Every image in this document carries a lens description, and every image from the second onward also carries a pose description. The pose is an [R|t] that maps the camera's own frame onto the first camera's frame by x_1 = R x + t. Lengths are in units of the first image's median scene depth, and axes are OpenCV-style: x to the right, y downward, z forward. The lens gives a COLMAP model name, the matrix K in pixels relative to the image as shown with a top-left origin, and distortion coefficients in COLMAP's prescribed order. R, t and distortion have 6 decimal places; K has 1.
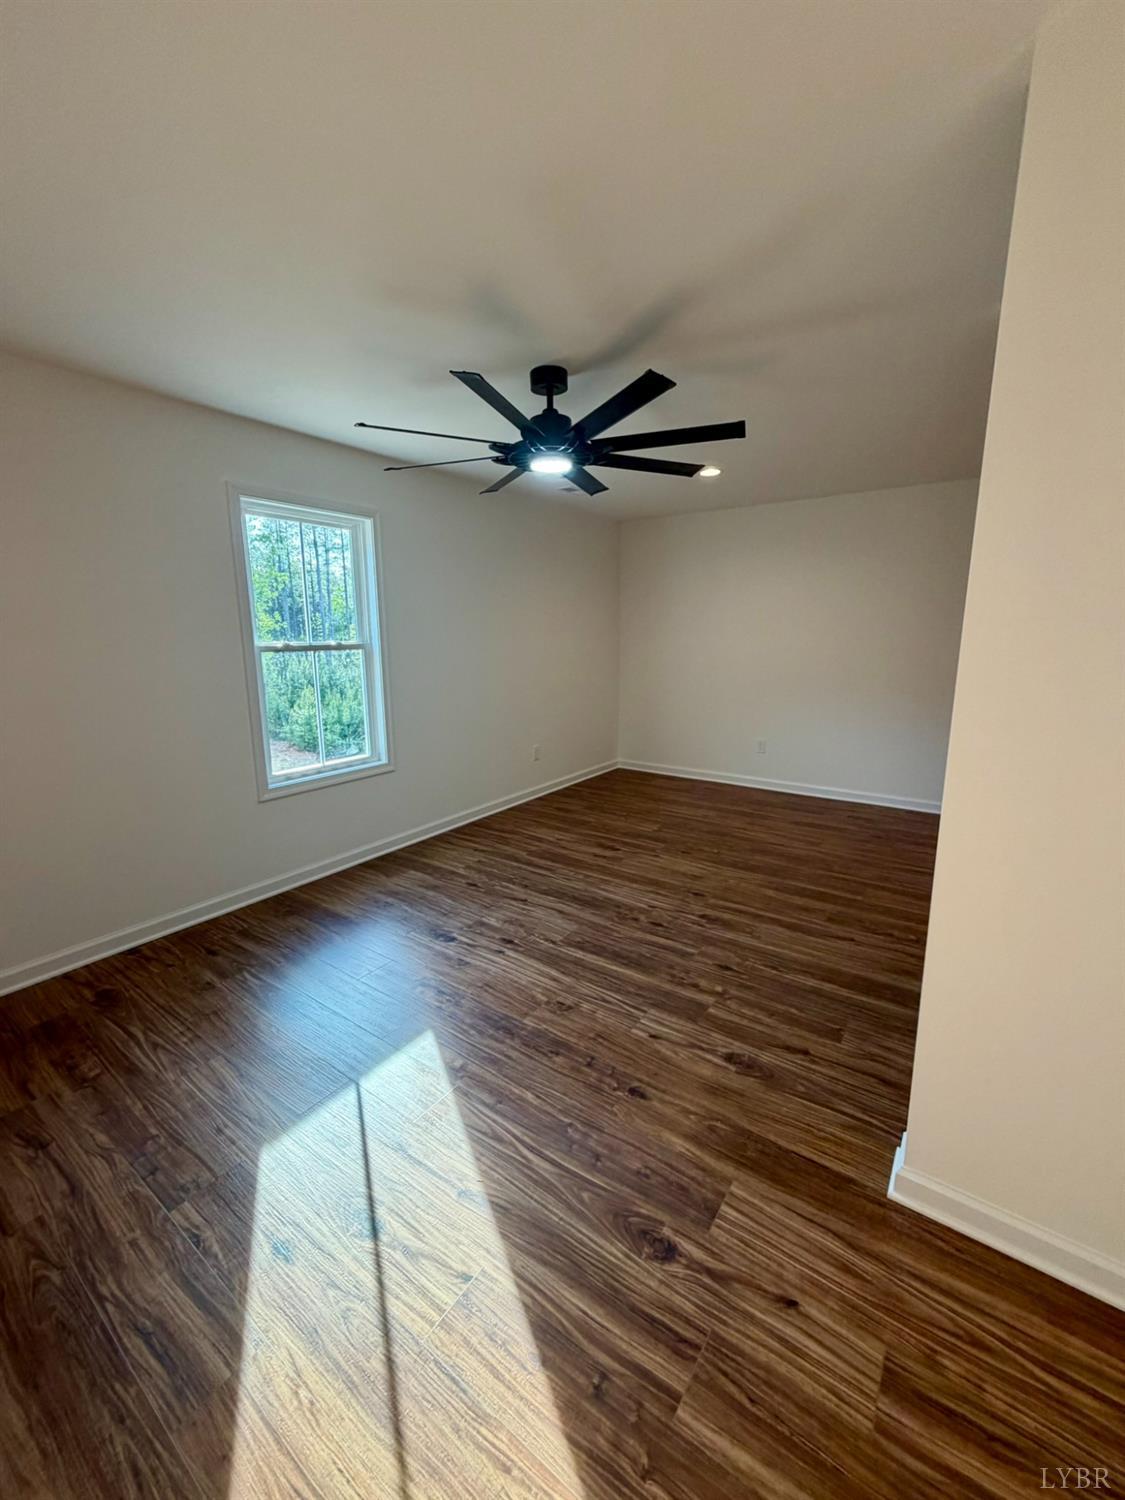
lens RADIAL K [[597.6, 0, 561.9], [0, 597.6, 745.0], [0, 0, 1]] dist [0.000928, -0.000215]
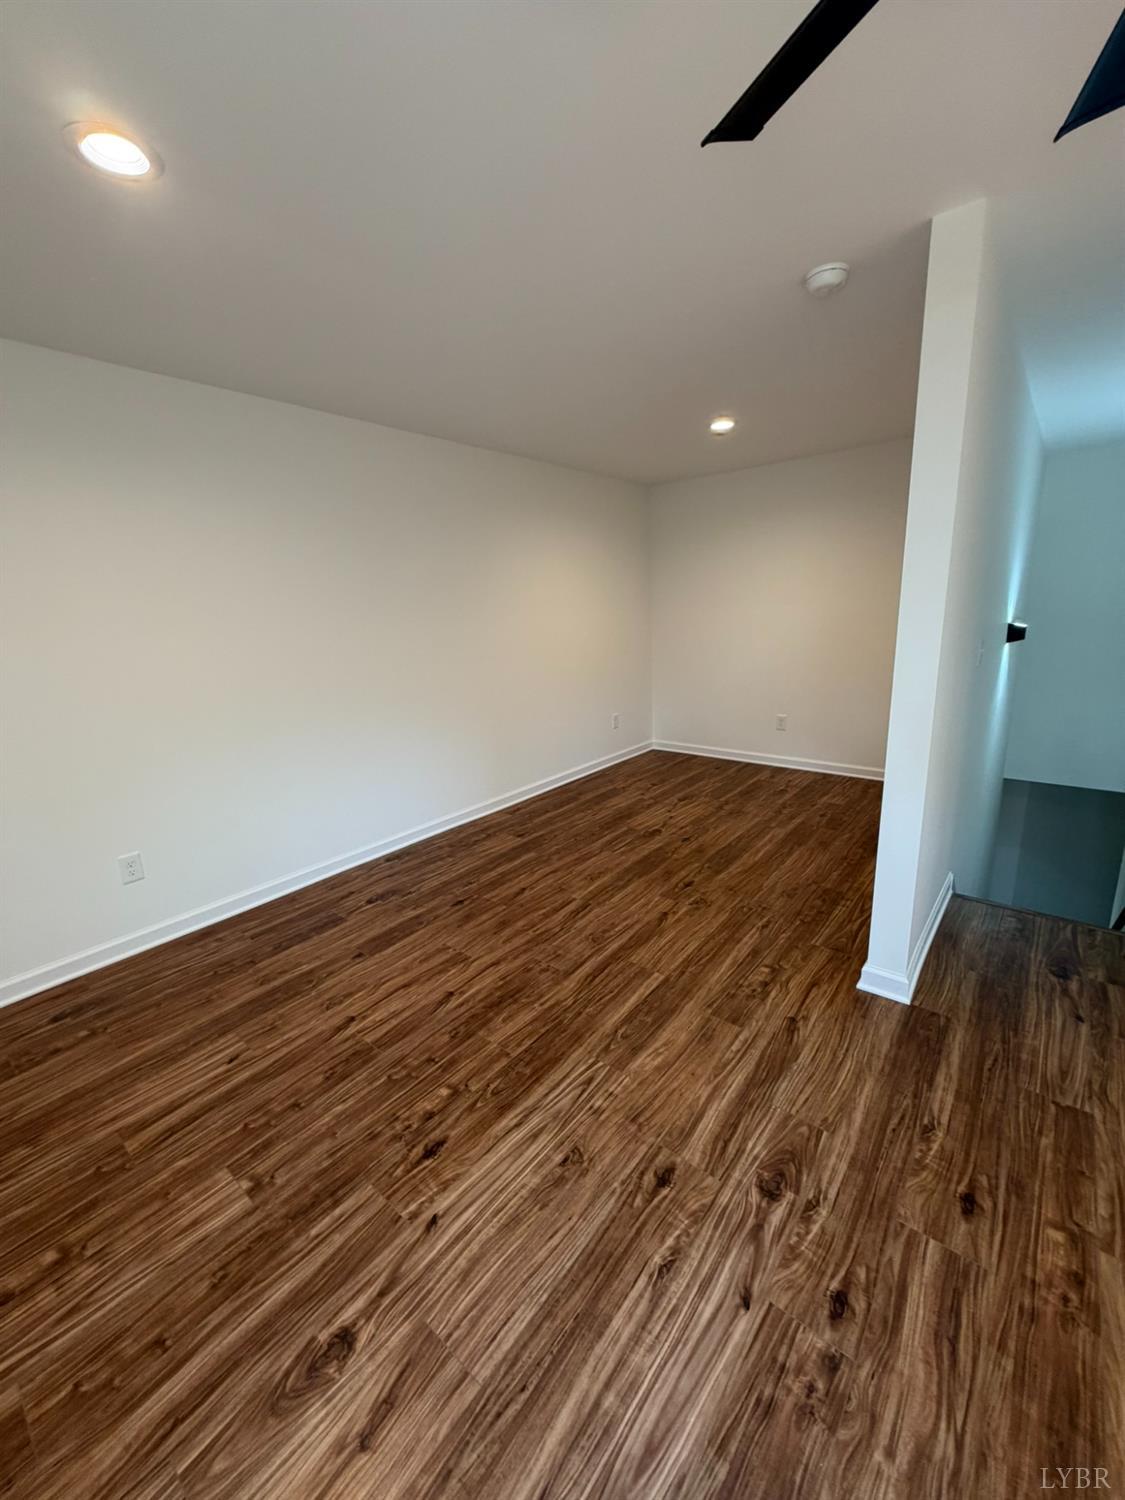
lens RADIAL K [[597.6, 0, 561.9], [0, 597.6, 745.0], [0, 0, 1]] dist [0.000928, -0.000215]
pose [[0.069026, -0.223885, 0.972168, -0.158615], [0.226767, 0.952504, 0.203255, -0.186821], [-0.971500, 0.206426, 0.116517, 0.948836]]
